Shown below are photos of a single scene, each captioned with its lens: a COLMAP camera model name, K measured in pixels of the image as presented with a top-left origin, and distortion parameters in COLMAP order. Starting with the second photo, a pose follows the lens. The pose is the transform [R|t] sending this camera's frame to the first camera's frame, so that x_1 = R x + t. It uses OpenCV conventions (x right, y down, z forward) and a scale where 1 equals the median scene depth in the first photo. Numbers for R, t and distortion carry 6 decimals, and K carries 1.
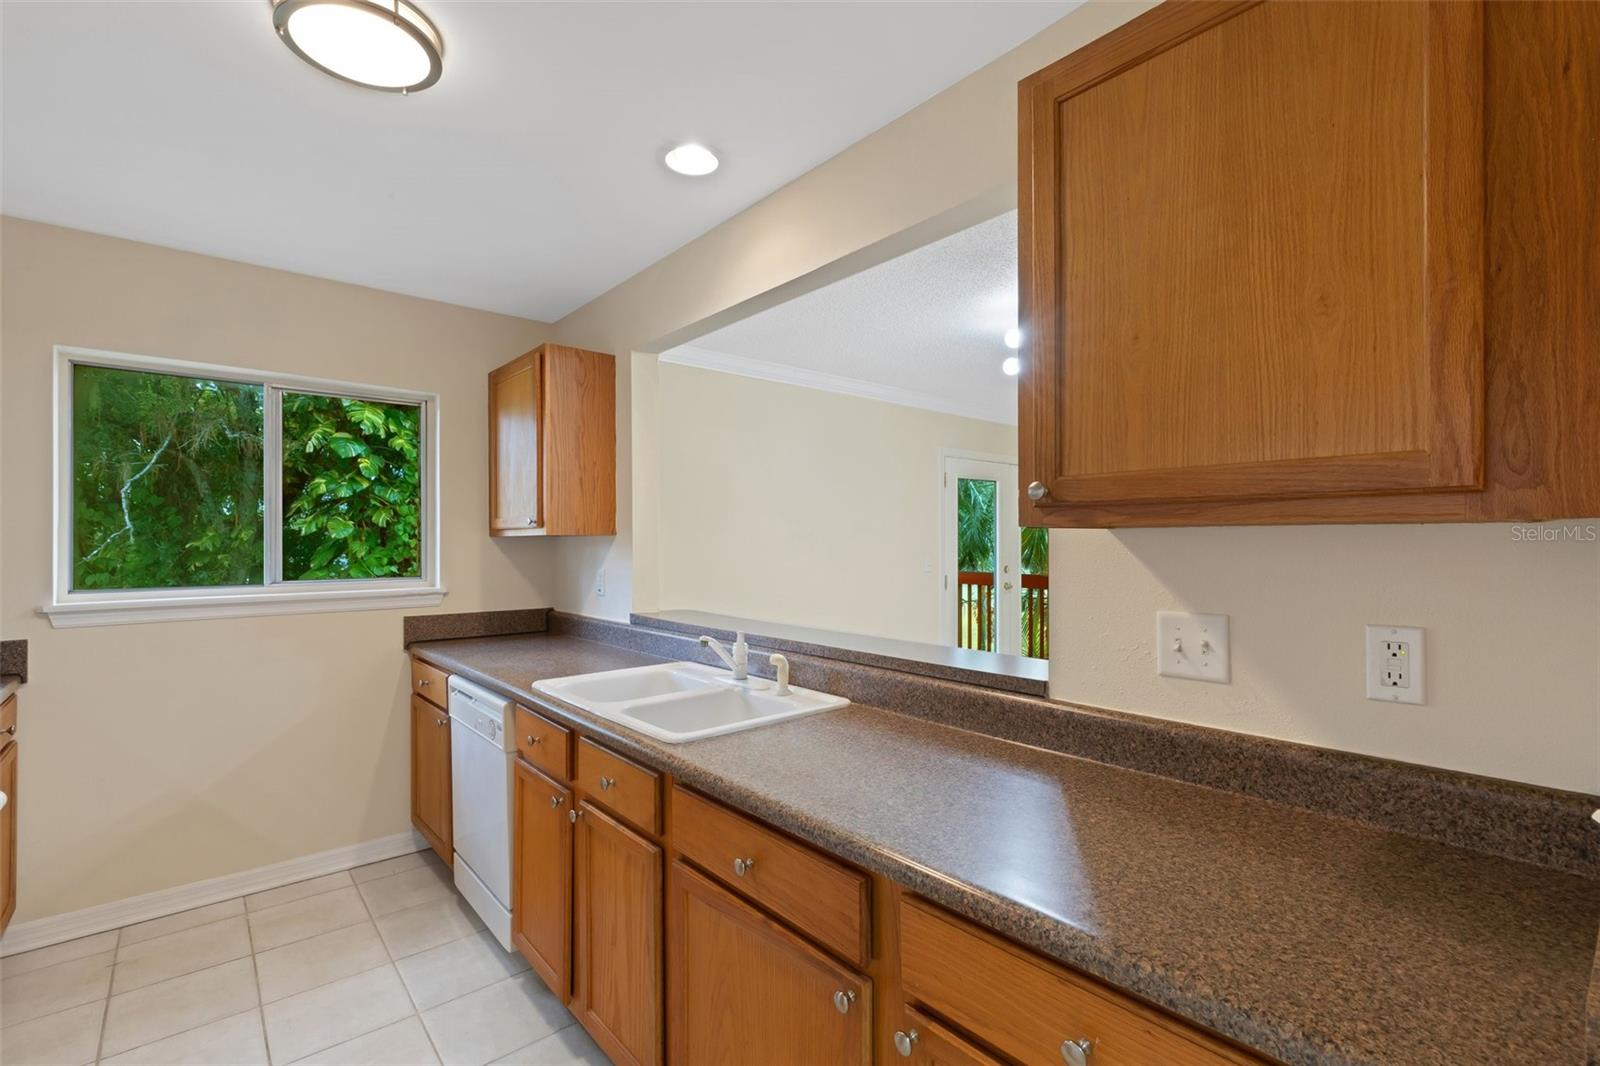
lens RADIAL K [[726.3, 0, 807.9], [0, 726.3, 534.1], [0, 0, 1]] dist [0.005289, 0.000595]
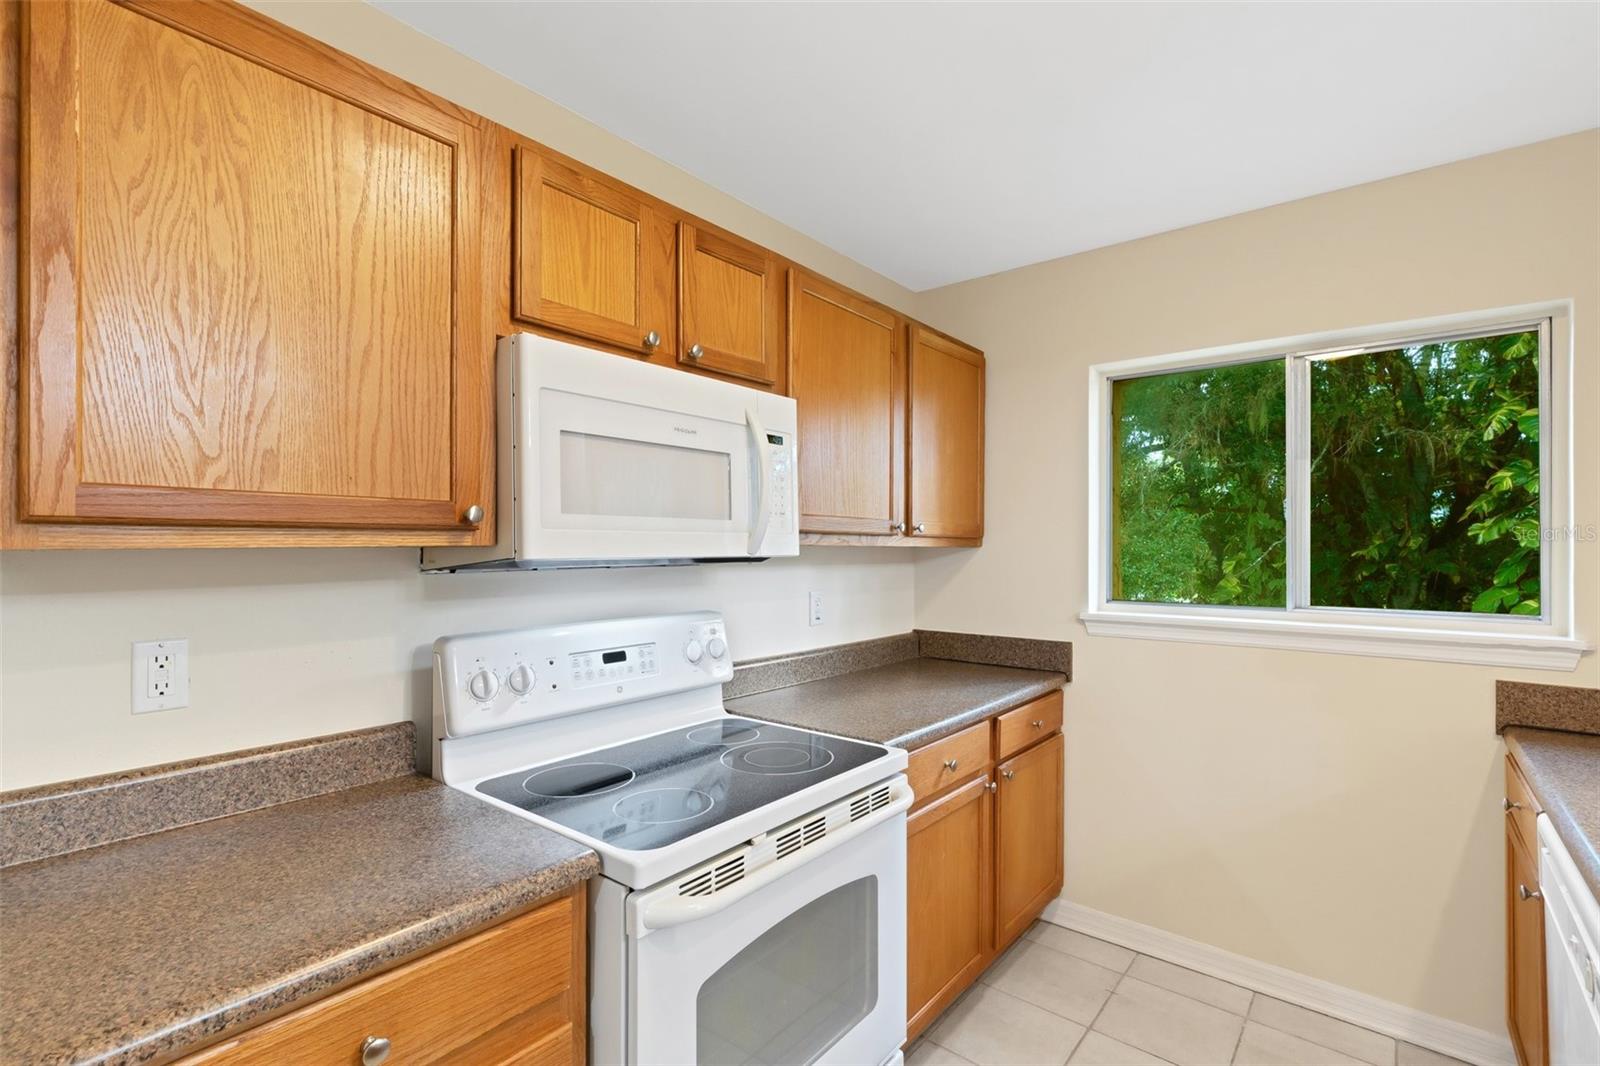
lens RADIAL K [[738.2, 0, 782.9], [0, 738.2, 541.3], [0, 0, 1]] dist [0.001665, 0.000256]
pose [[0.171046, -0.002984, -0.985259, -0.015173], [0.002958, 0.999992, -0.002515, -0.001137], [0.985259, -0.002485, 0.171053, 0.102023]]
